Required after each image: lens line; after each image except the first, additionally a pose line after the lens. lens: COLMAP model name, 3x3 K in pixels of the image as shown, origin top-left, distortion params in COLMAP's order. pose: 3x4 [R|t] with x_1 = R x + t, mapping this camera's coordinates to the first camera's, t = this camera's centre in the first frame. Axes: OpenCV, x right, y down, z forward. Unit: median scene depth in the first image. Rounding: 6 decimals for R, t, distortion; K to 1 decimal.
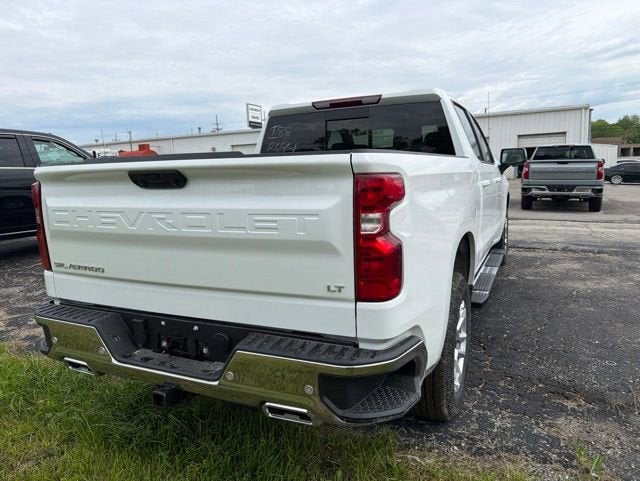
lens RADIAL K [[454.0, 0, 323.9], [0, 454.0, 240.5], [0, 0, 1]] dist [0.023725, -0.029016]
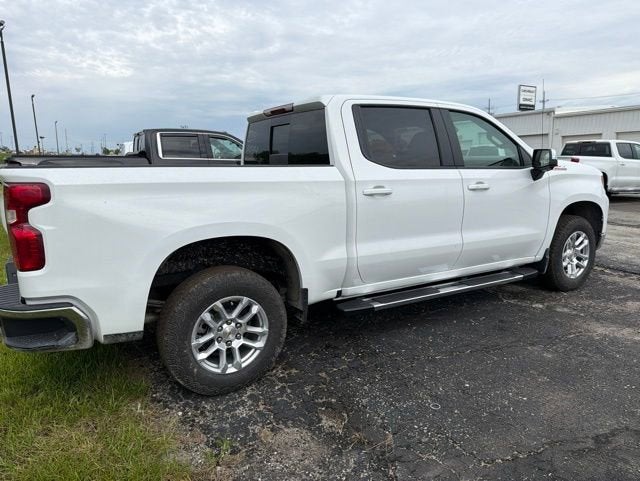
lens RADIAL K [[454.0, 0, 318.2], [0, 454.0, 241.7], [0, 0, 1]] dist [0.023725, -0.029016]
pose [[0.832338, 0.117954, -0.541573, 0.780170], [-0.100460, 0.993015, 0.061882, -0.066844], [0.545089, 0.002899, 0.838373, 0.129263]]
